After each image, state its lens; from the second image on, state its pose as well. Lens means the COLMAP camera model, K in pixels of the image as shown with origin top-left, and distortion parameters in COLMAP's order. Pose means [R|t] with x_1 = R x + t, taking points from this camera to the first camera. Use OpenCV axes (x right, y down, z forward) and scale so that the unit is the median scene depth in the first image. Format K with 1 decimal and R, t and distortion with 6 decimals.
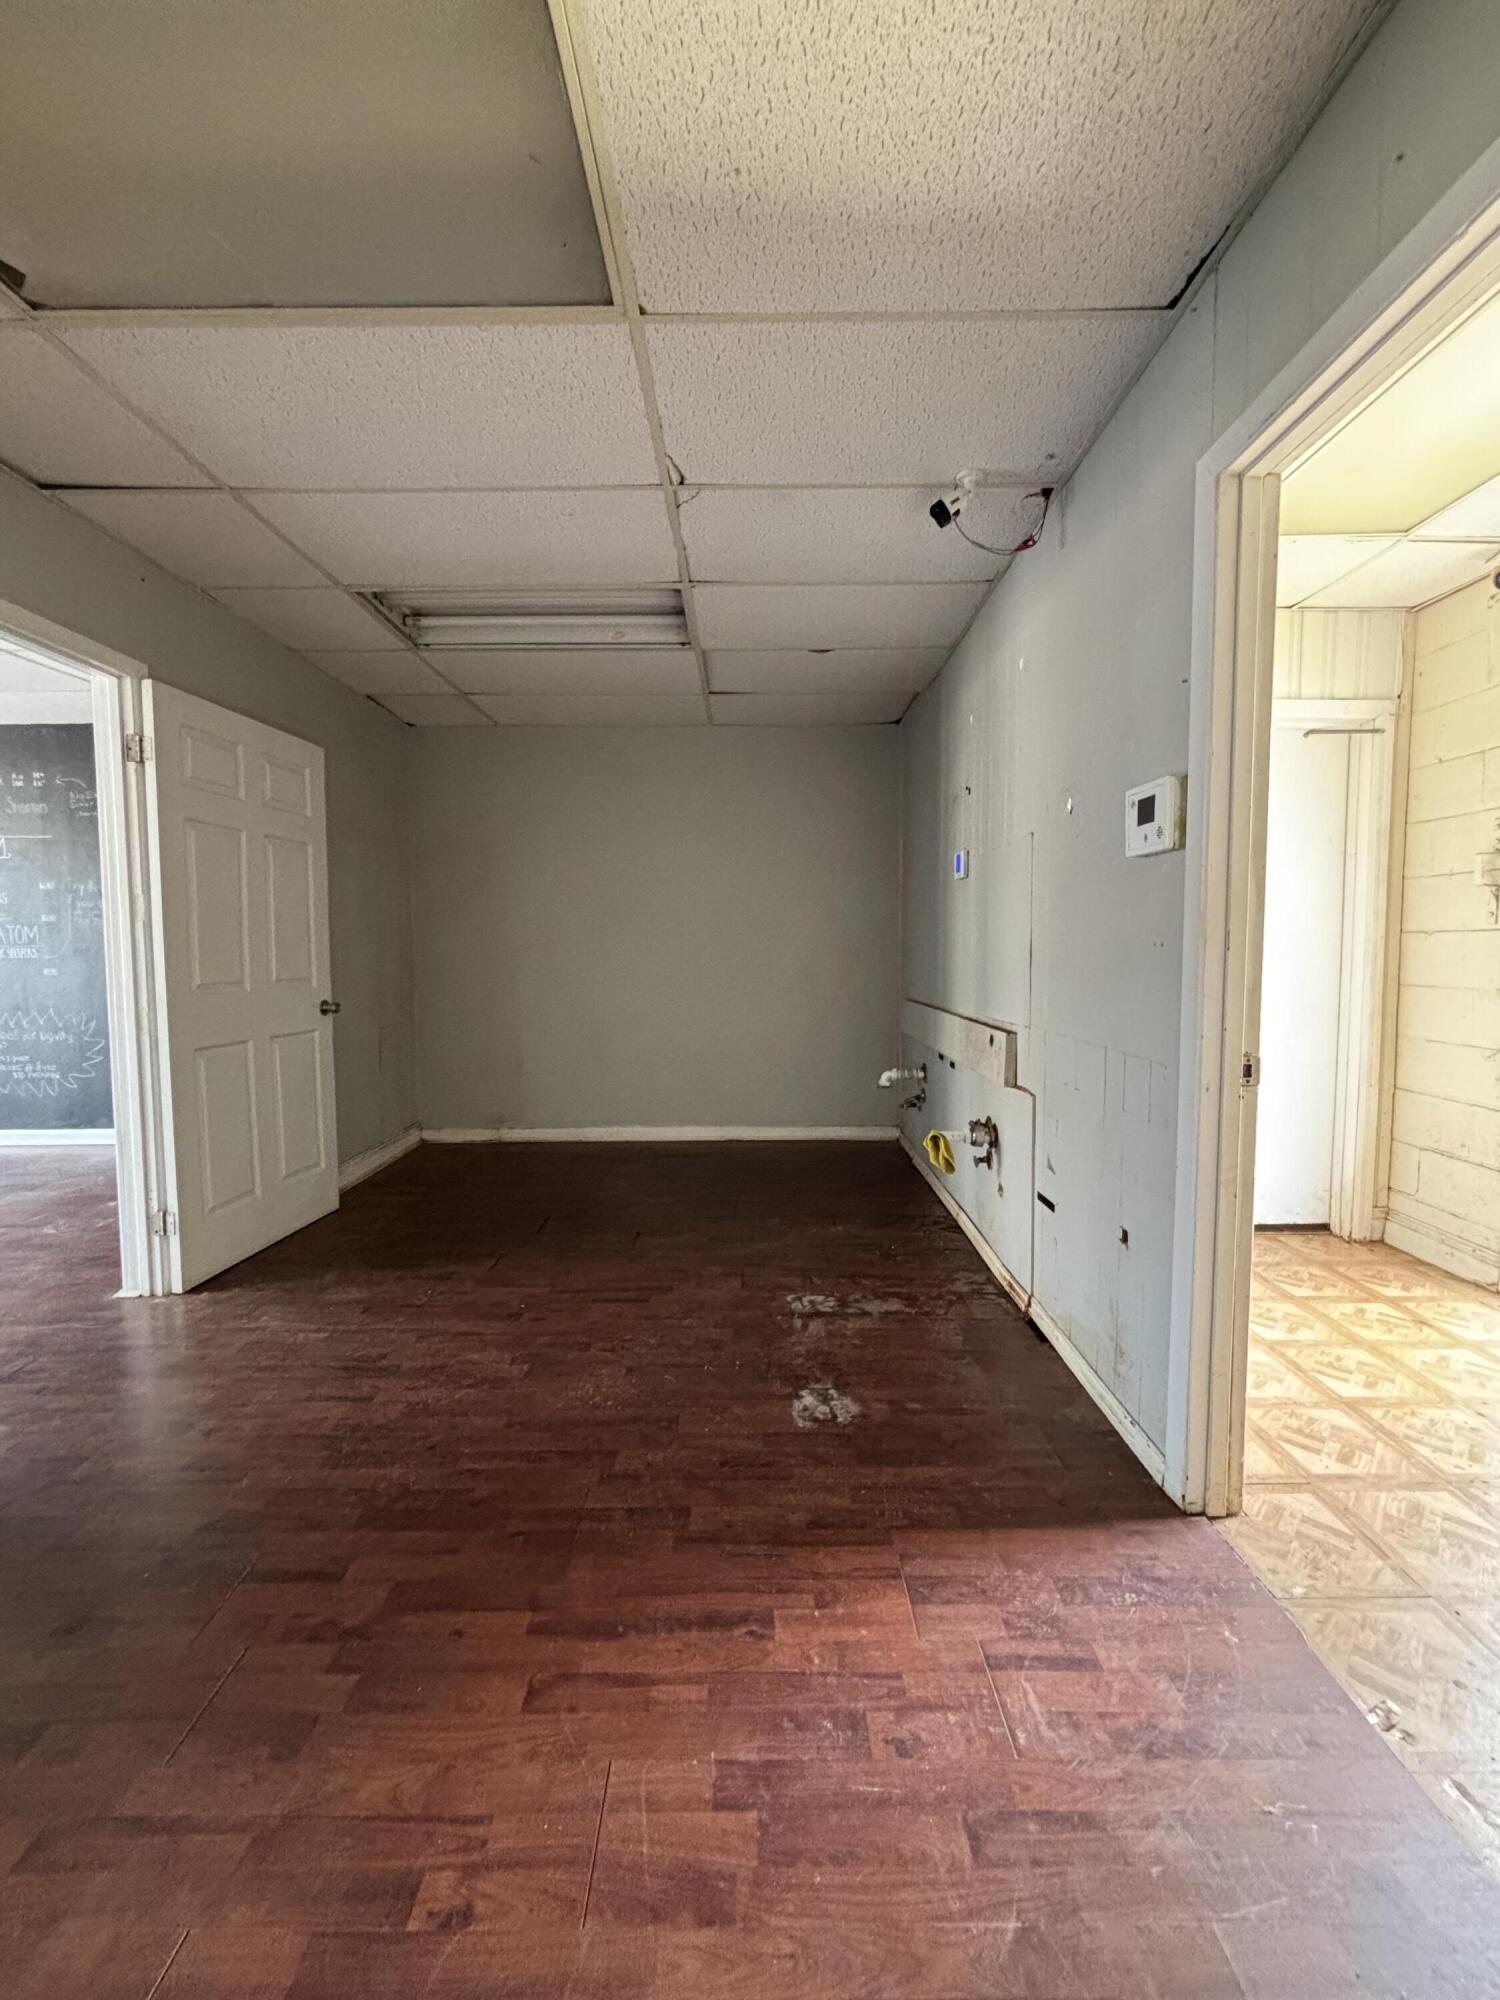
lens RADIAL K [[808.2, 0, 745.6], [0, 808.2, 1002.5], [0, 0, 1]] dist [-0.003455, 0.001296]
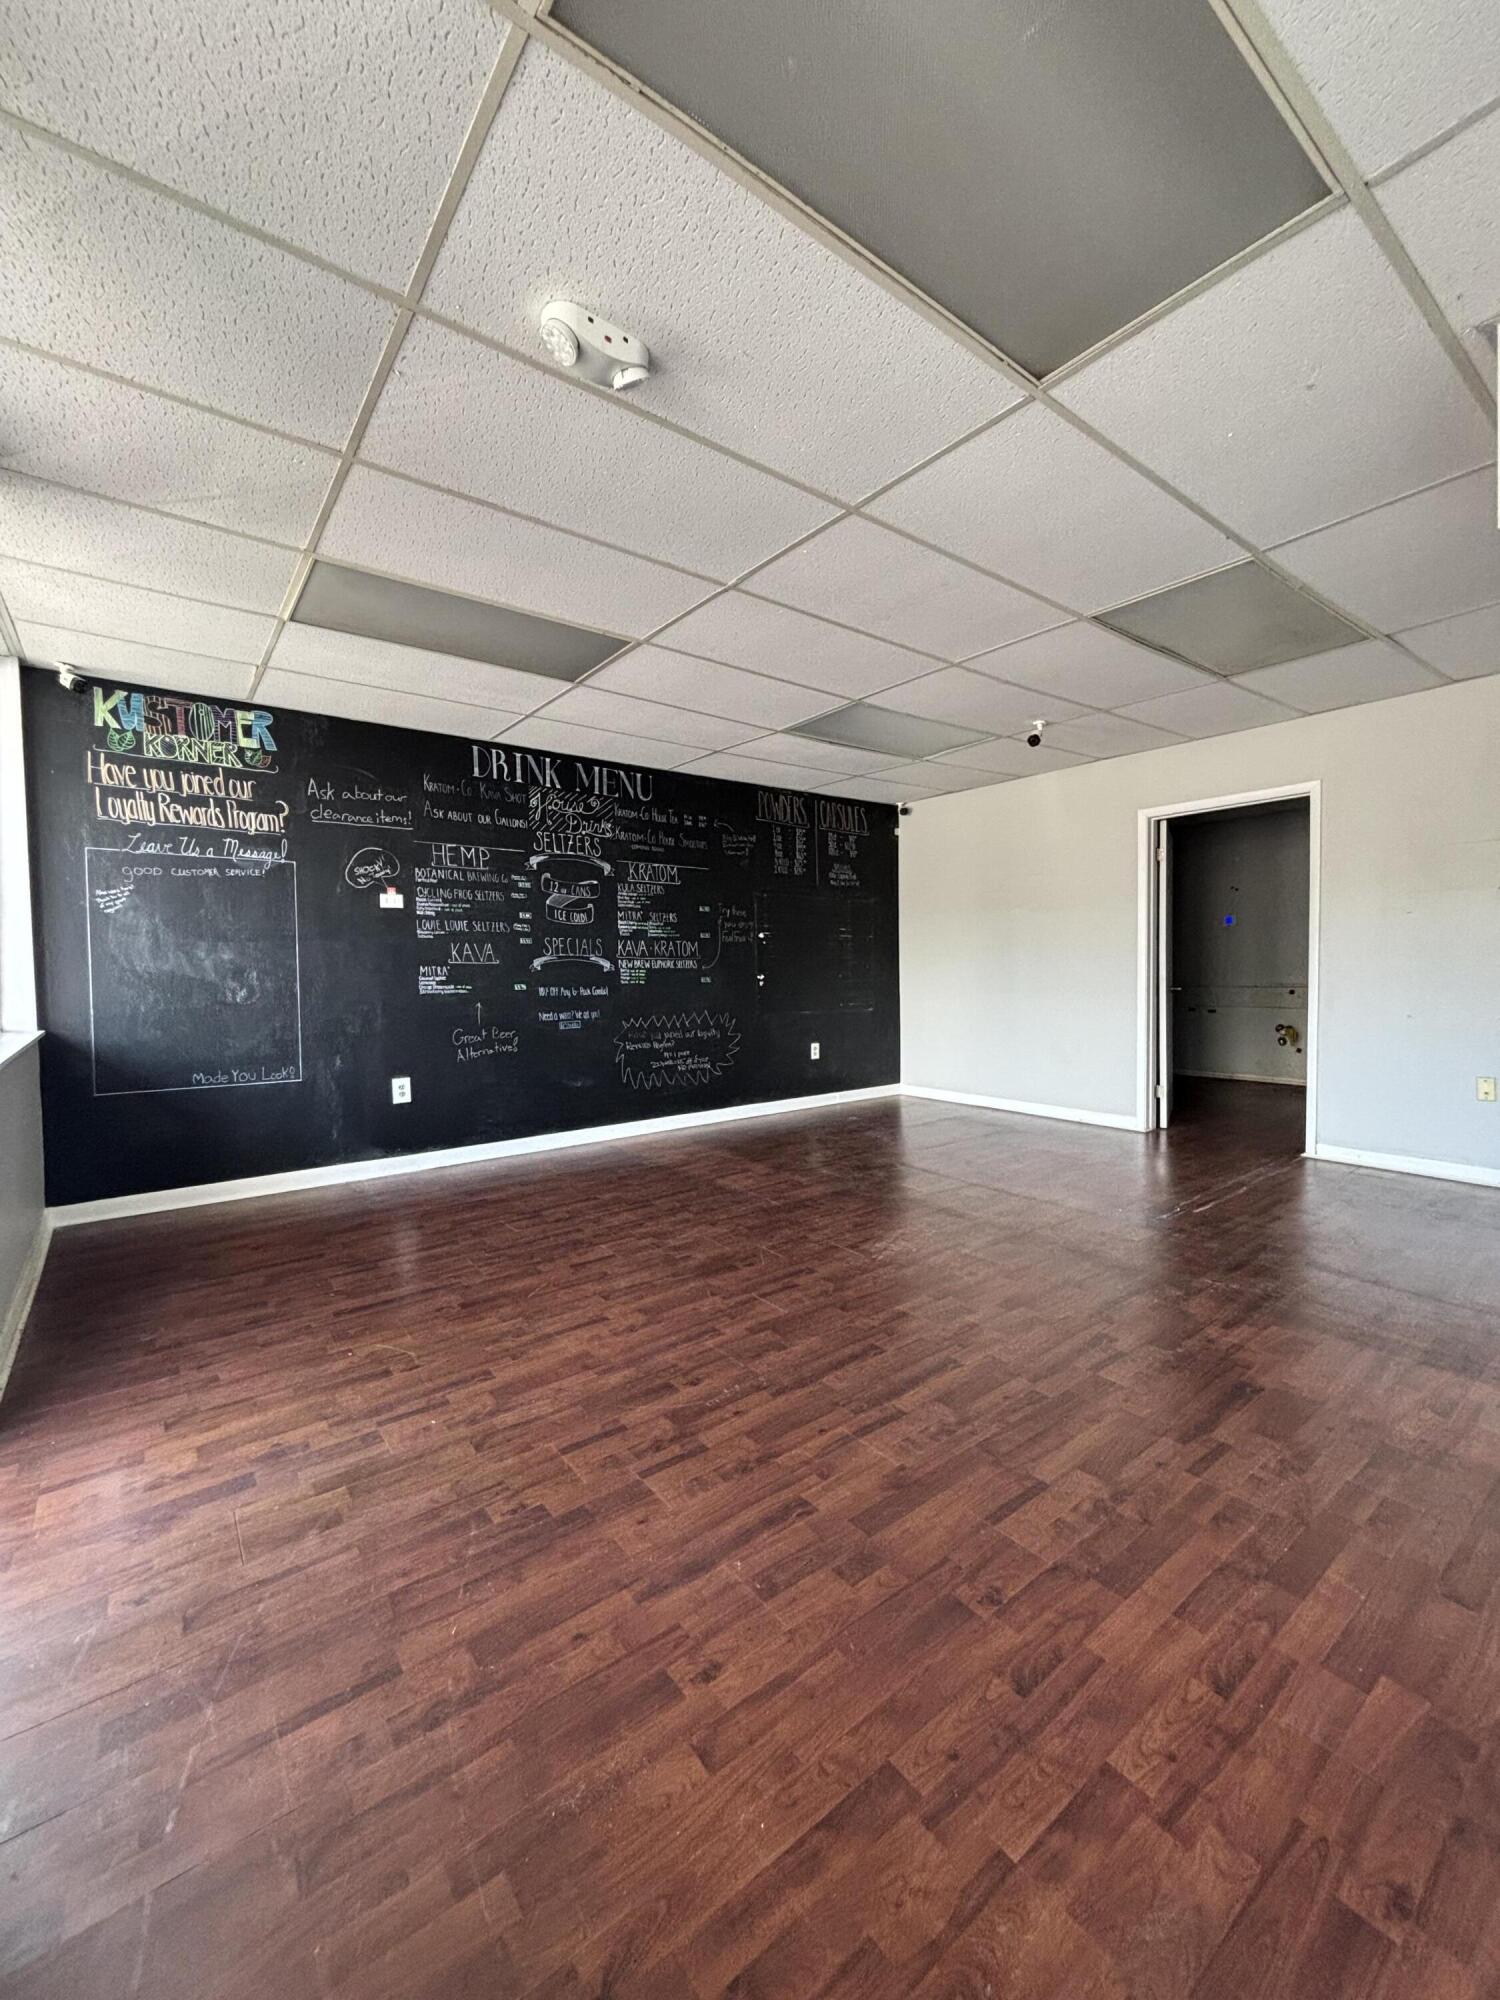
lens RADIAL K [[808.2, 0, 764.1], [0, 808.2, 992.8], [0, 0, 1]] dist [-0.003455, 0.001296]
pose [[0.789549, -0.019005, 0.613393, -2.821963], [0.050867, 0.998108, -0.034550, 0.050651], [-0.611576, 0.058481, 0.789022, -0.004564]]
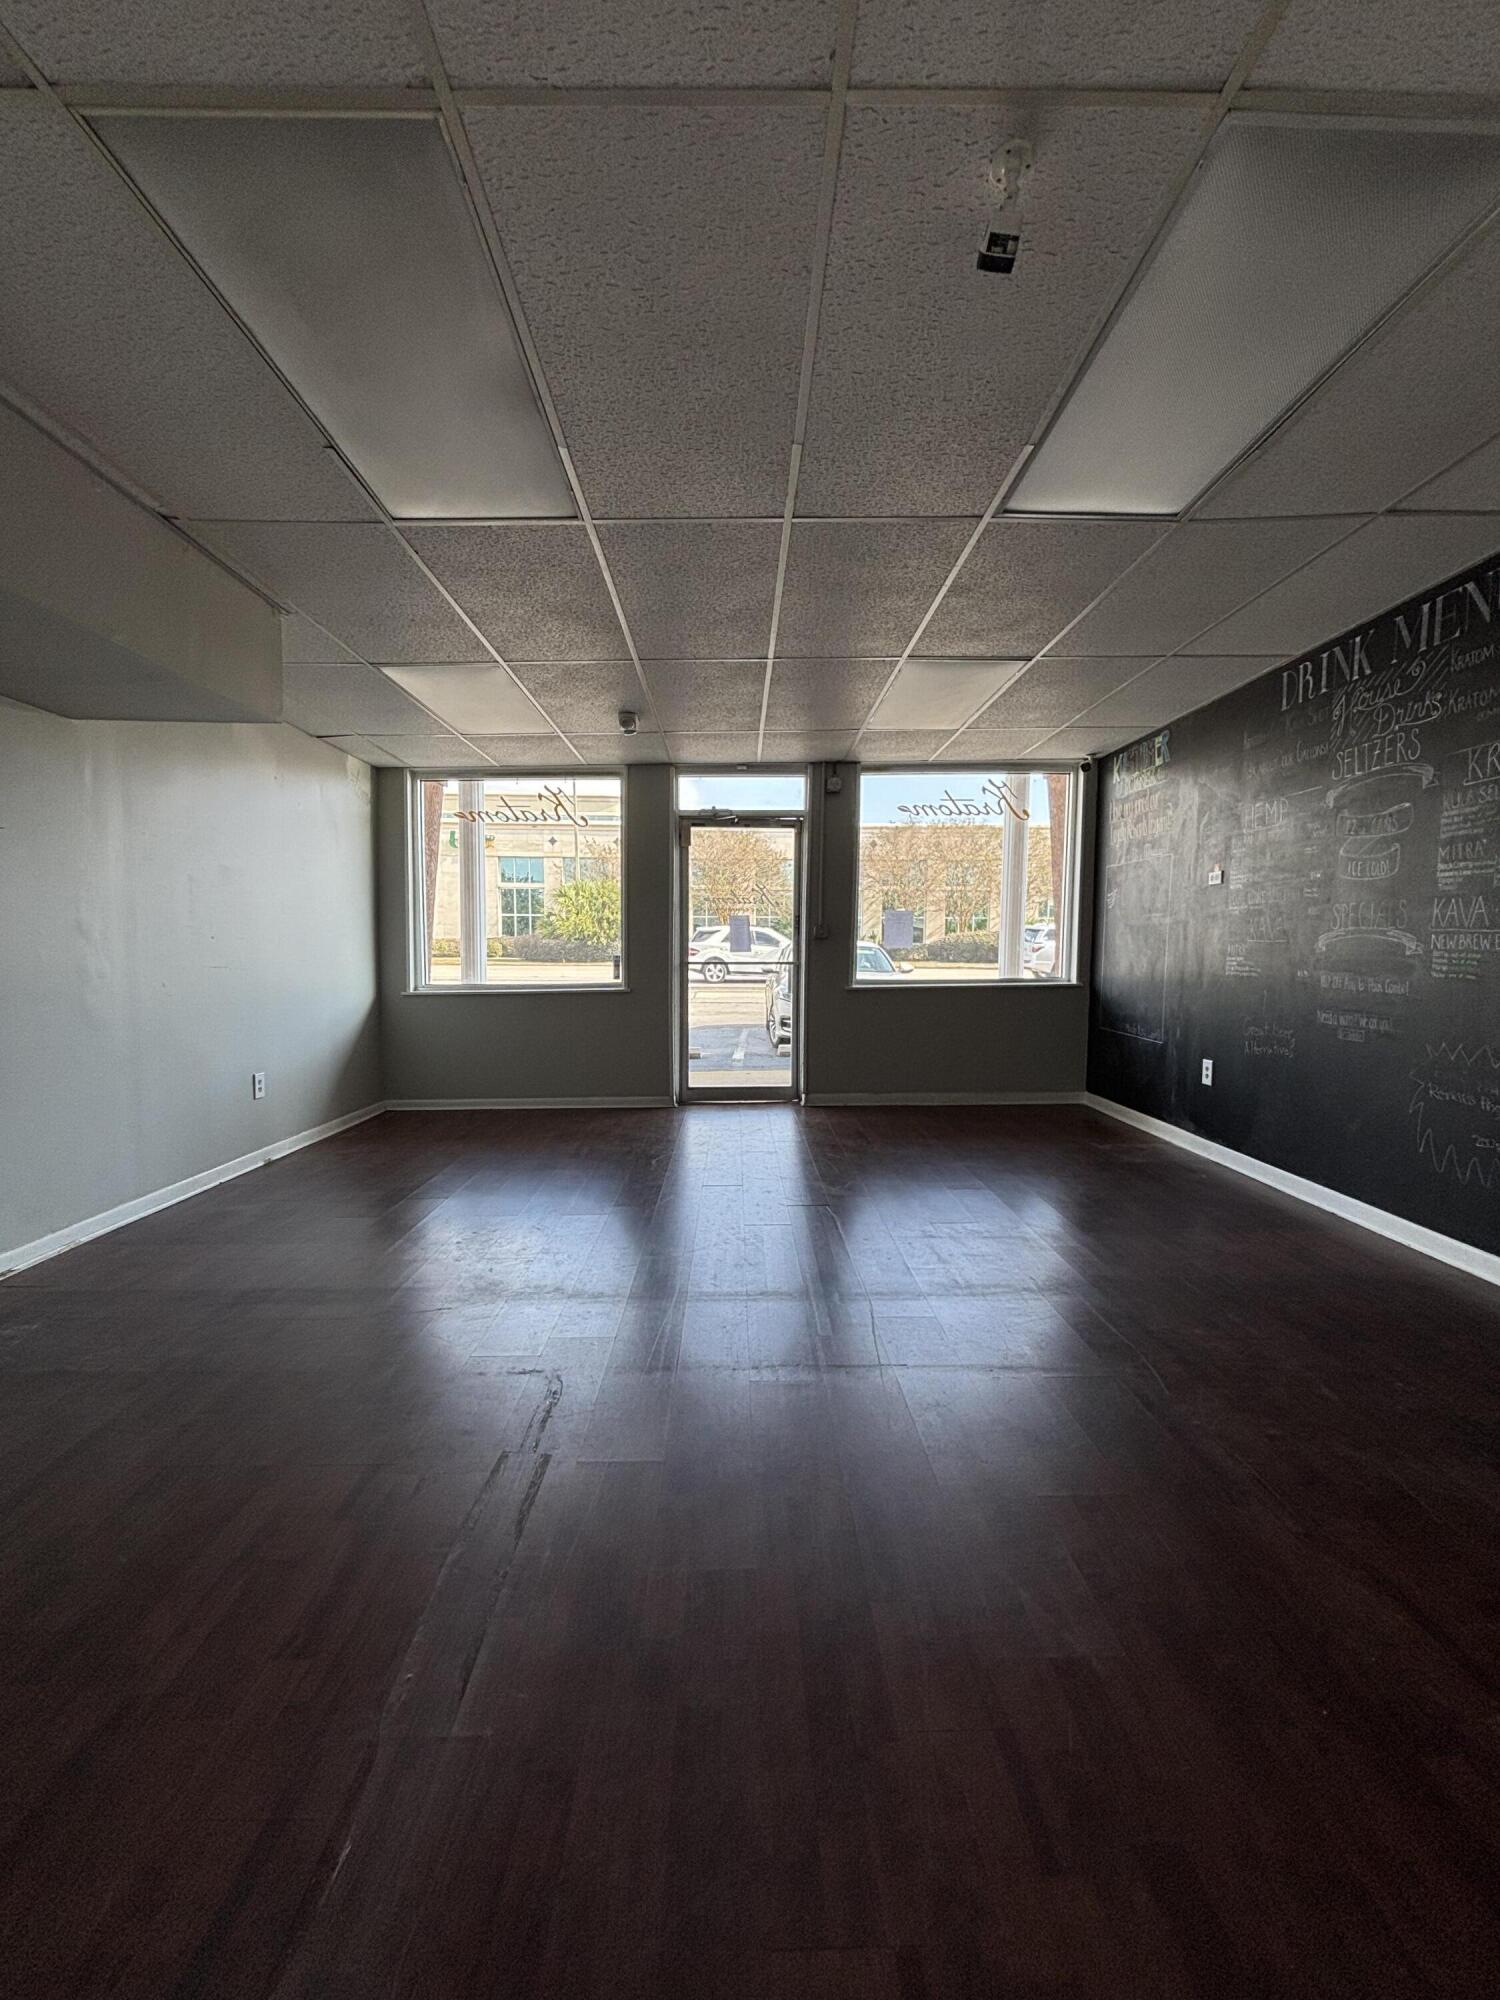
lens RADIAL K [[808.2, 0, 763.2], [0, 808.2, 1011.4], [0, 0, 1]] dist [-0.003455, 0.001296]
pose [[0.032149, 0.082428, -0.996078, -0.719036], [-0.075415, 0.993953, 0.079818, -0.033421], [0.996634, 0.072553, 0.038171, 0.843745]]
